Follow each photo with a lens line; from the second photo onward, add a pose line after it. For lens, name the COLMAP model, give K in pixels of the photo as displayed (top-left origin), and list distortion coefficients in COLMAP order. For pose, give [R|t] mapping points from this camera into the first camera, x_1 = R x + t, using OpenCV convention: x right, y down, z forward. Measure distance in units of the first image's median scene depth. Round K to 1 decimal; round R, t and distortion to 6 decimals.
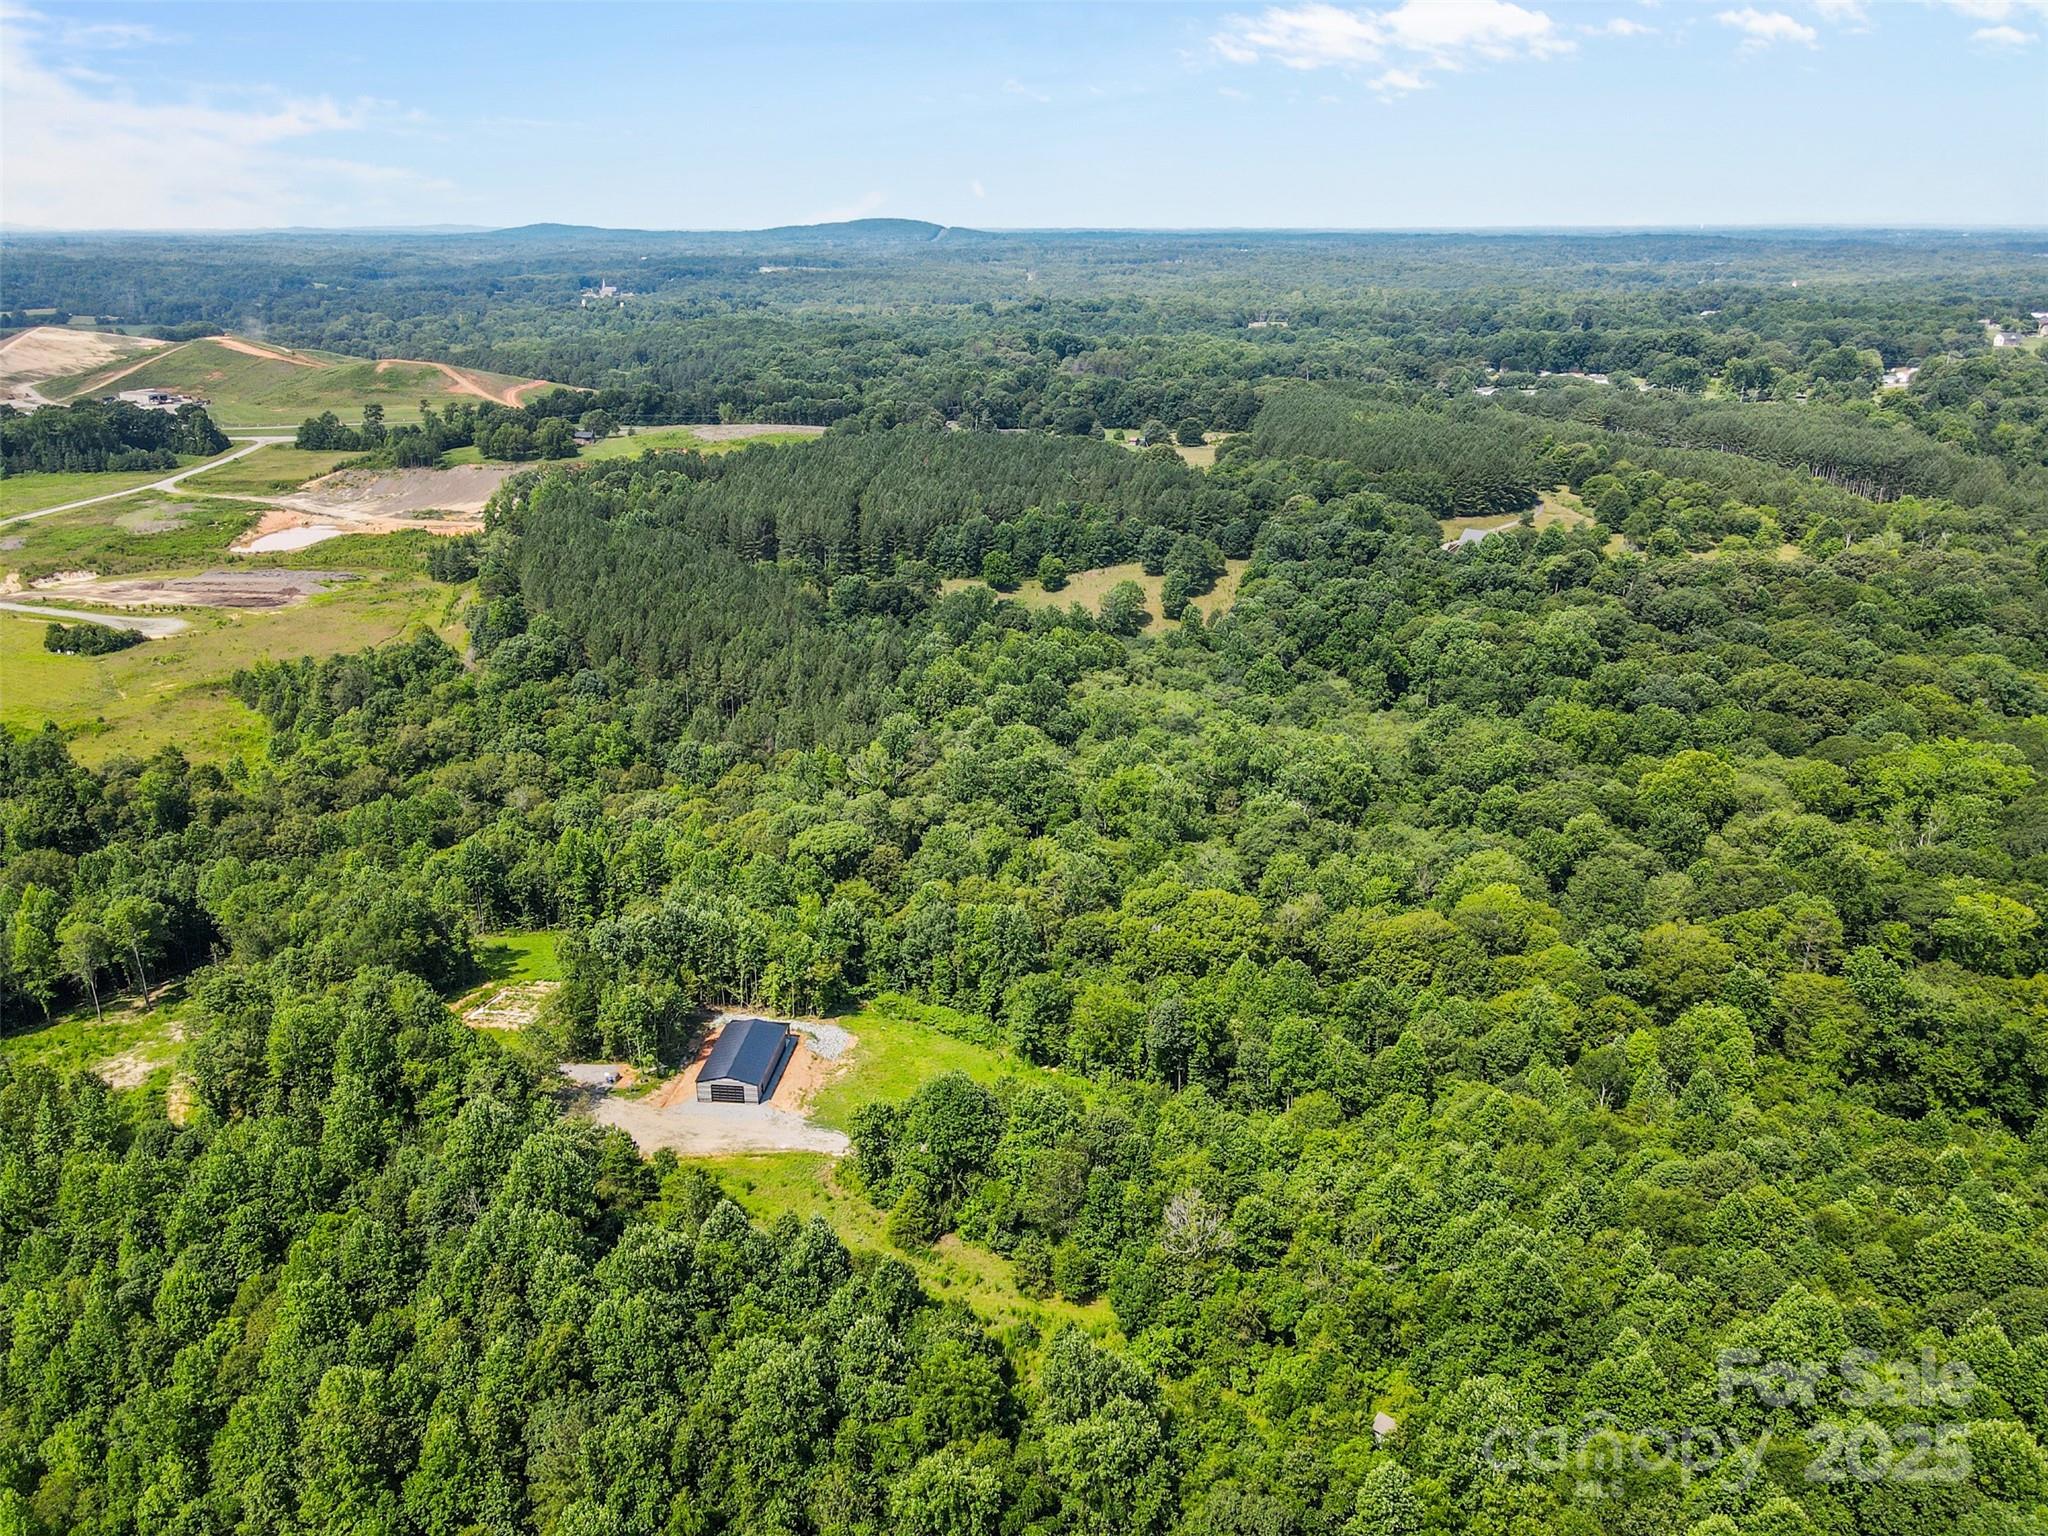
lens RADIAL K [[1491.7, 0, 987.8], [0, 1491.7, 787.4], [0, 0, 1]] dist [0.010817, 0.019313]
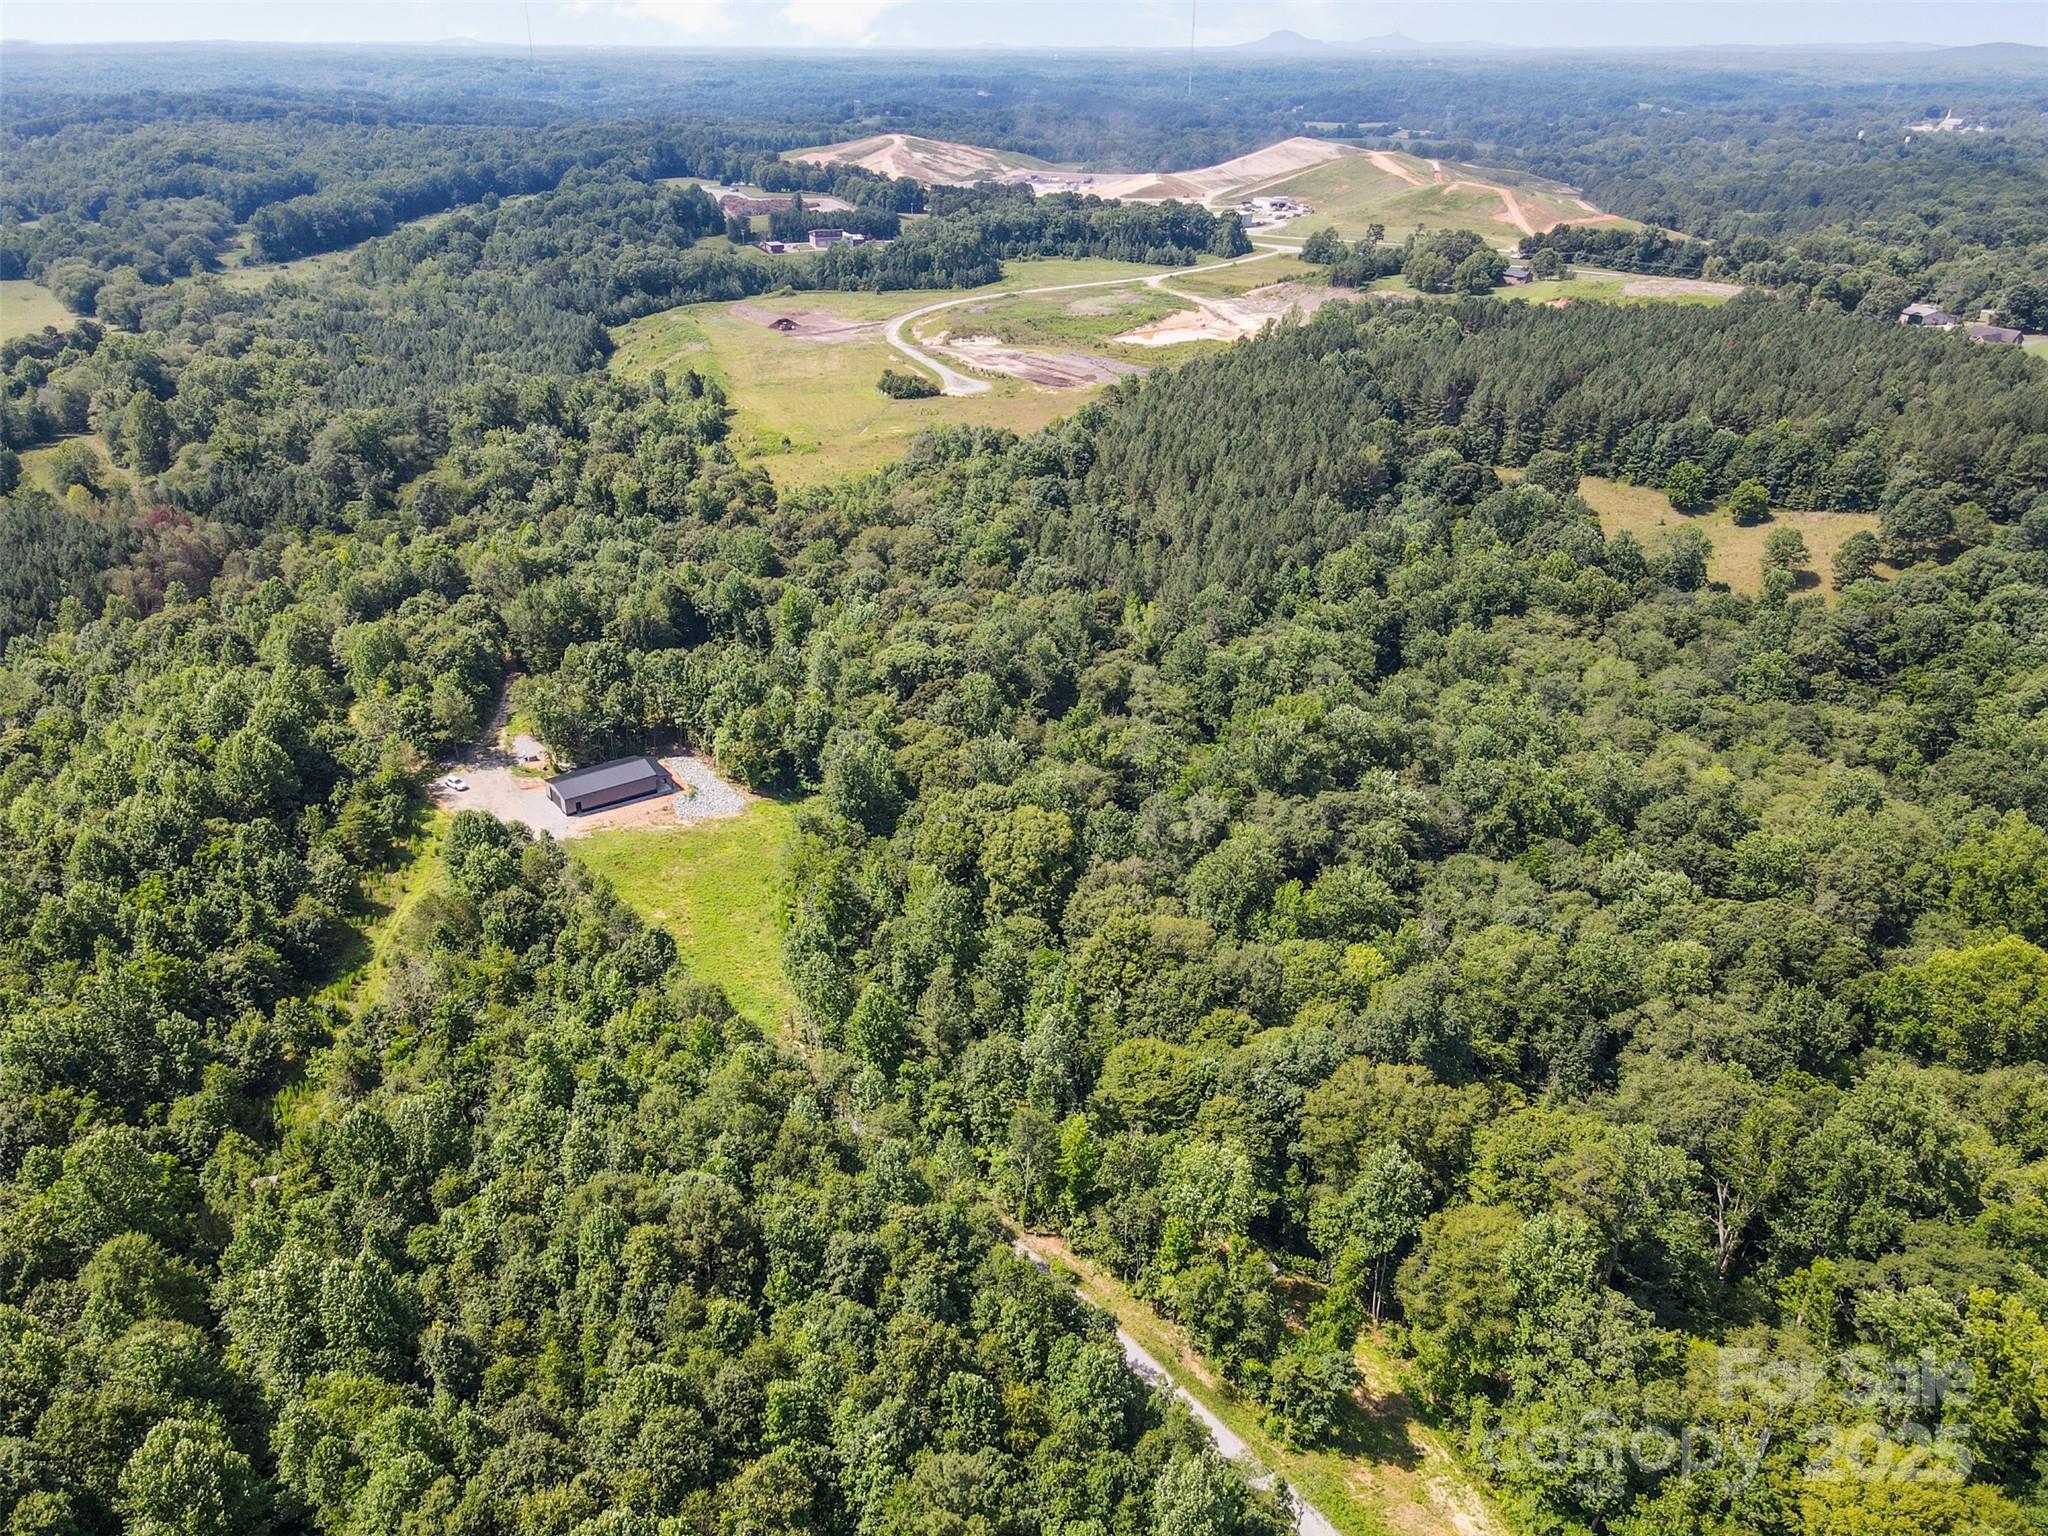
lens RADIAL K [[1491.7, 0, 1031.4], [0, 1491.7, 777.8], [0, 0, 1]] dist [0.010817, 0.019313]
pose [[0.670739, 0.335394, -0.661529, 0.293031], [-0.269920, 0.941138, 0.203478, -0.052714], [0.690835, 0.042079, 0.721787, 0.136175]]
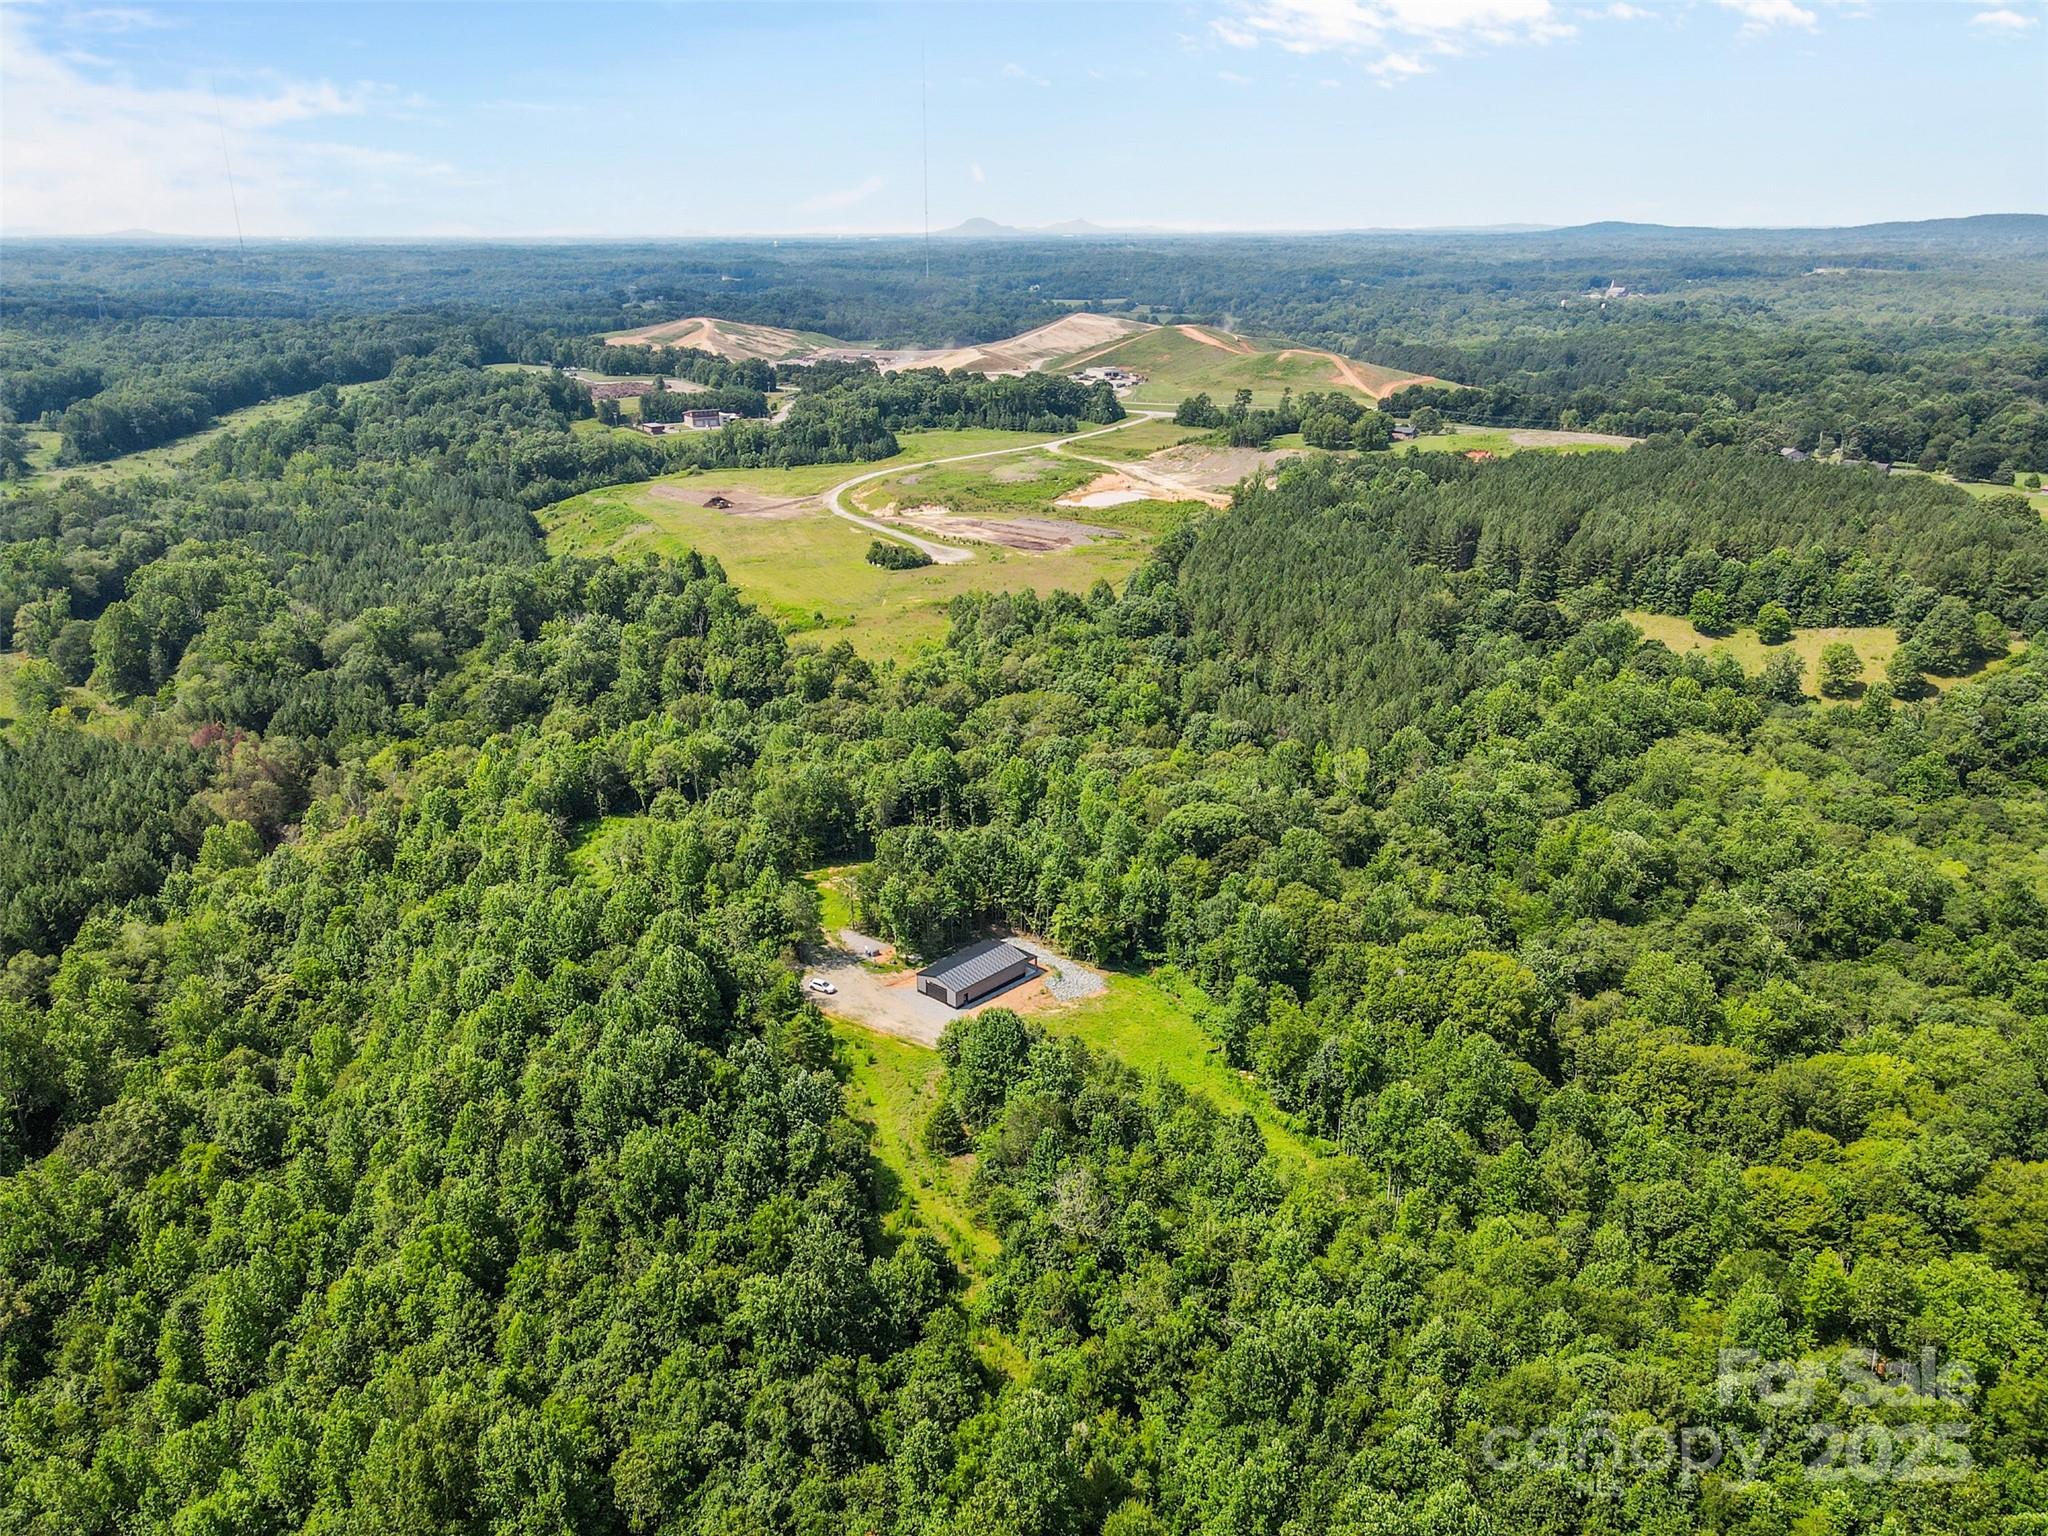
lens RADIAL K [[1491.7, 0, 1008.8], [0, 1491.7, 761.7], [0, 0, 1]] dist [0.010817, 0.019313]
pose [[0.796337, 0.205728, -0.568790, 0.162969], [-0.213694, 0.975428, 0.053623, -0.013091], [0.565846, 0.078845, 0.820733, 0.027793]]
